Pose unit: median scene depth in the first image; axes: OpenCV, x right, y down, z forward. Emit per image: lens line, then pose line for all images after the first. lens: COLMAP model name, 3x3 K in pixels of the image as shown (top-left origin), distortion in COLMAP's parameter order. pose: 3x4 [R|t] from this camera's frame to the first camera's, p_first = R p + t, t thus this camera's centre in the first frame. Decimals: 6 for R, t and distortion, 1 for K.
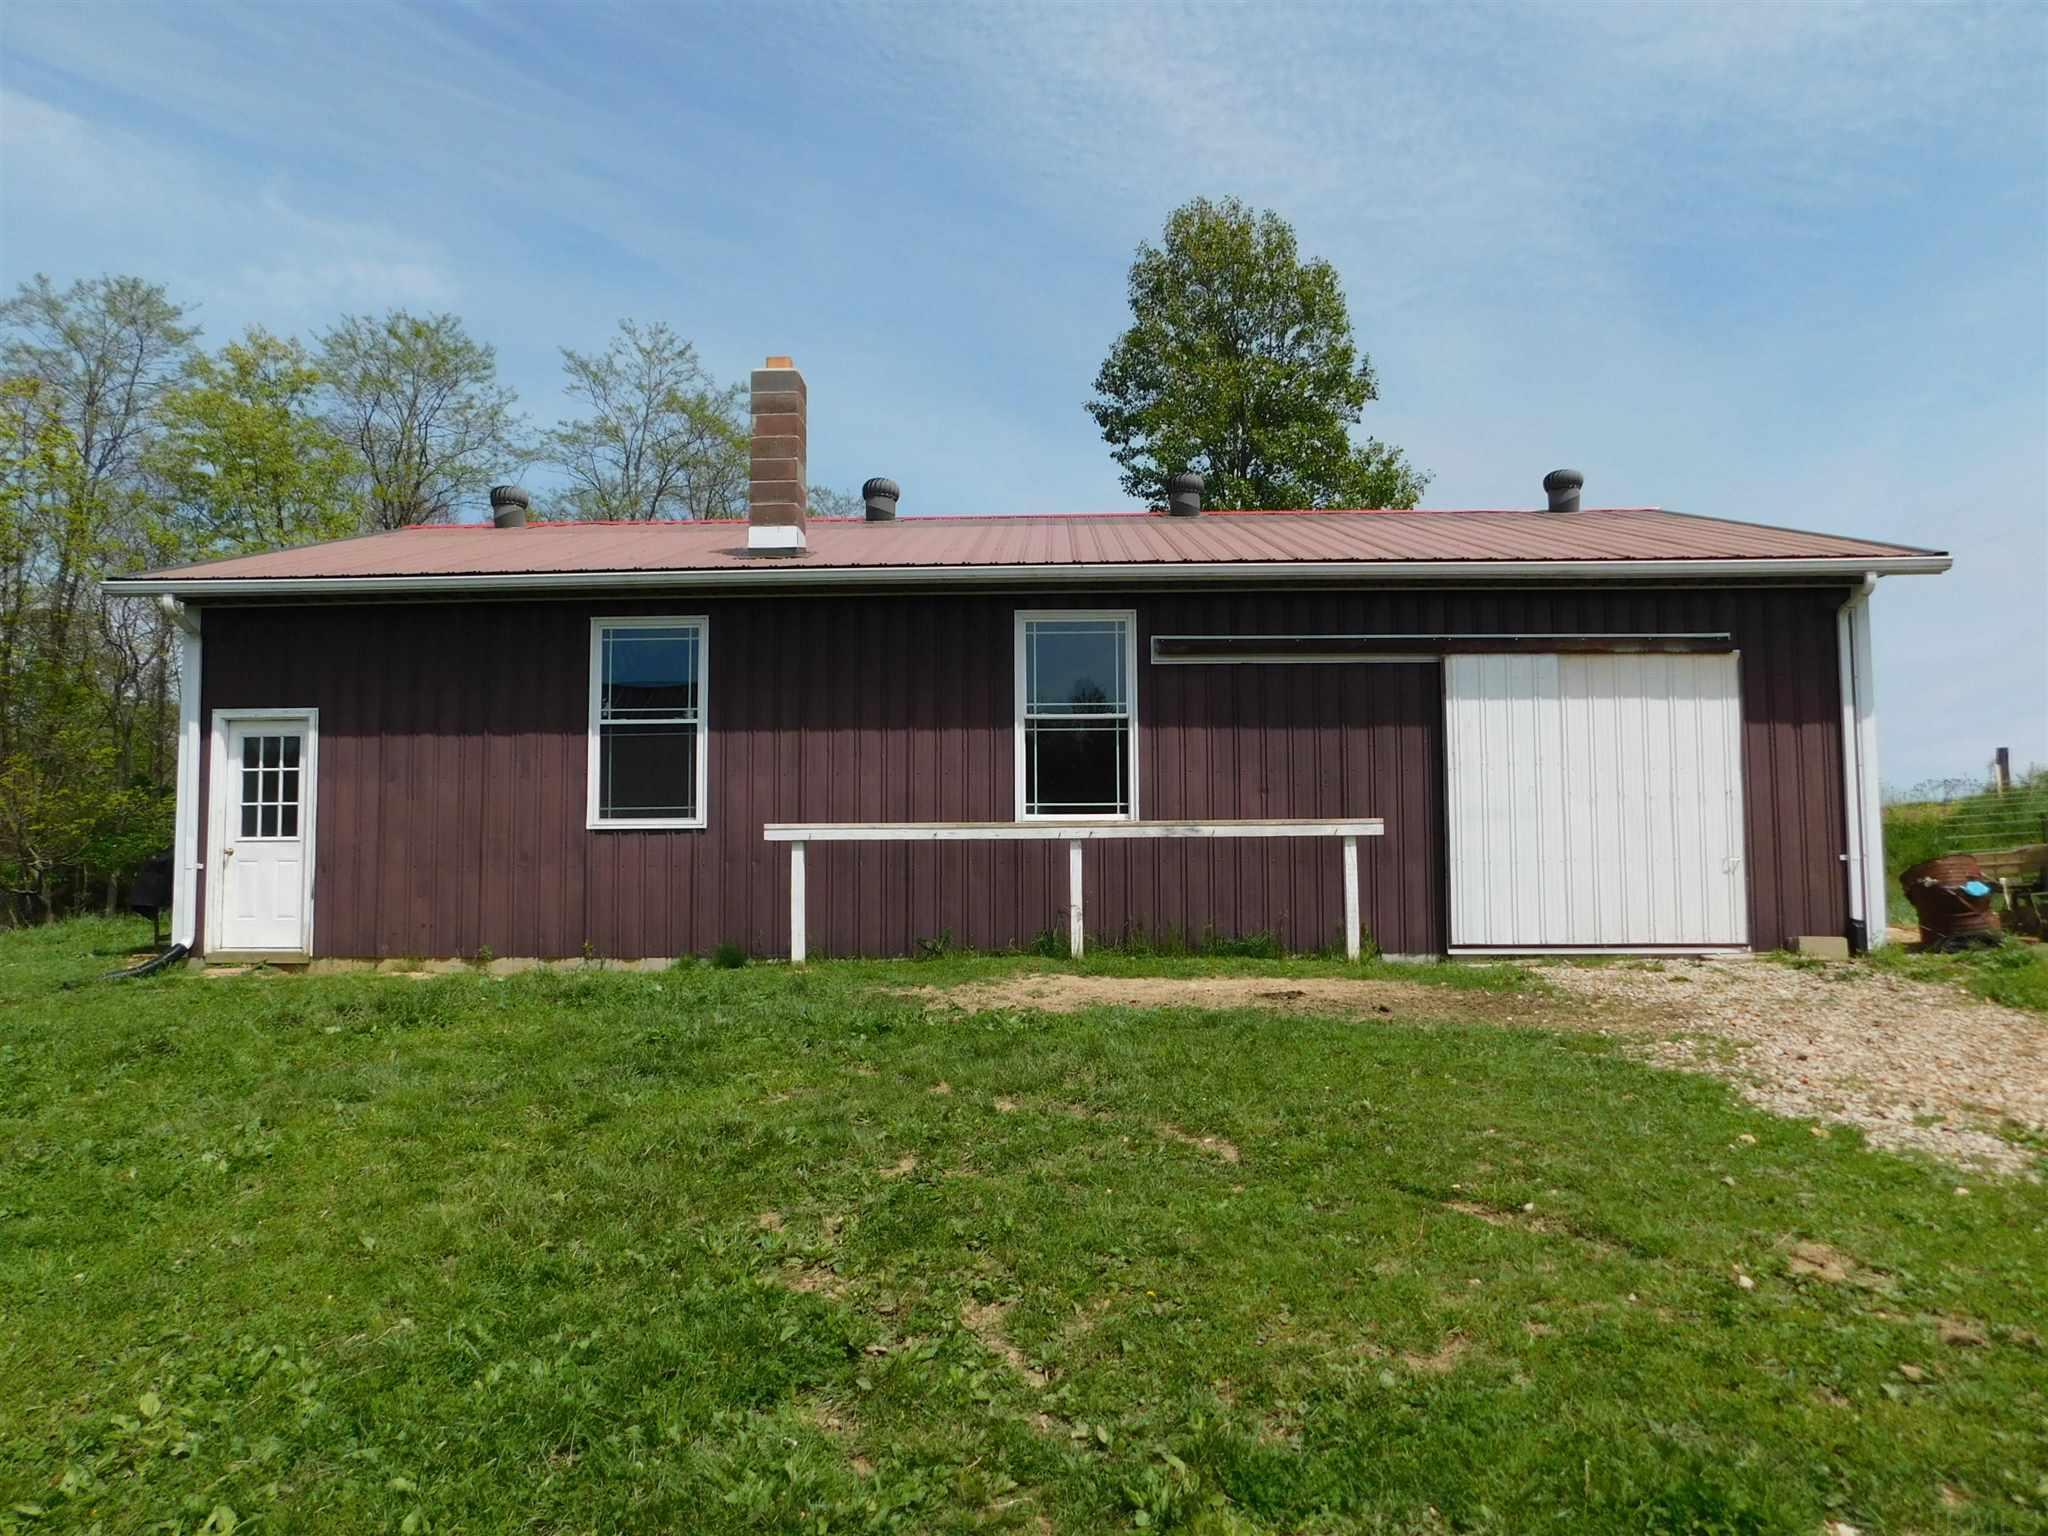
lens RADIAL K [[1365.5, 0, 1012.4], [0, 1365.5, 773.4], [0, 0, 1]] dist [-0.020736, 0.001185]
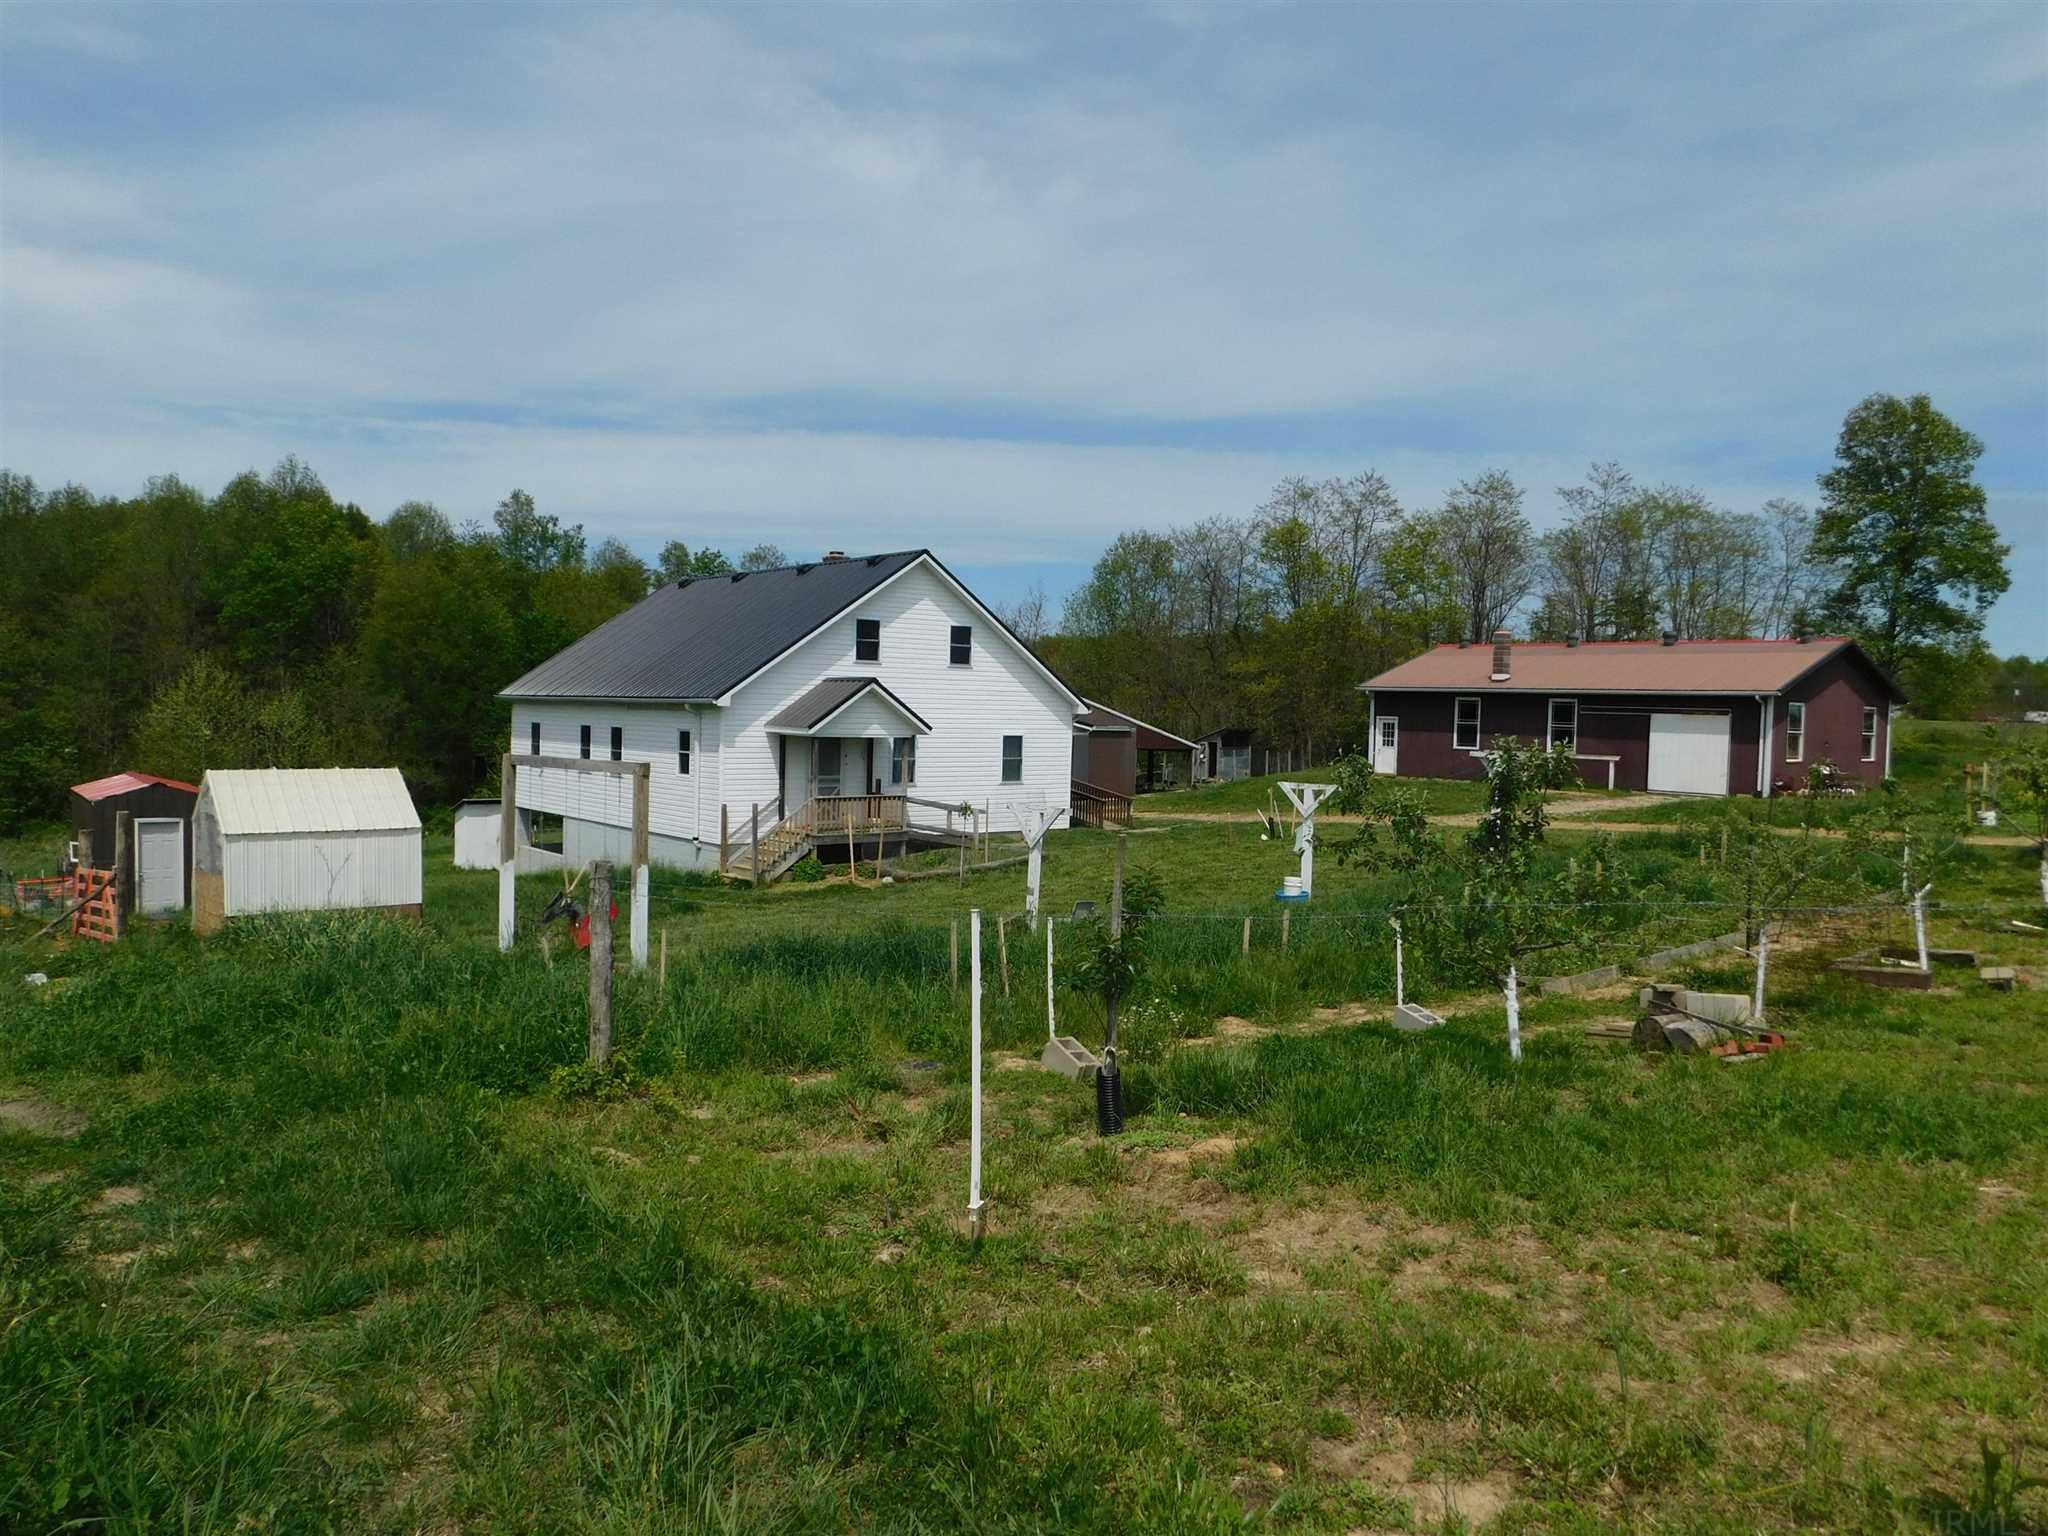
lens RADIAL K [[1444.4, 0, 1024.0], [0, 1444.4, 768.0], [0, 0, 1]] dist [-0.078711, 0.084759]
pose [[0.674060, 0.057783, -0.736413, 2.039068], [0.019569, 0.995189, 0.096001, -0.346881], [0.738418, -0.079121, 0.669686, -2.915480]]
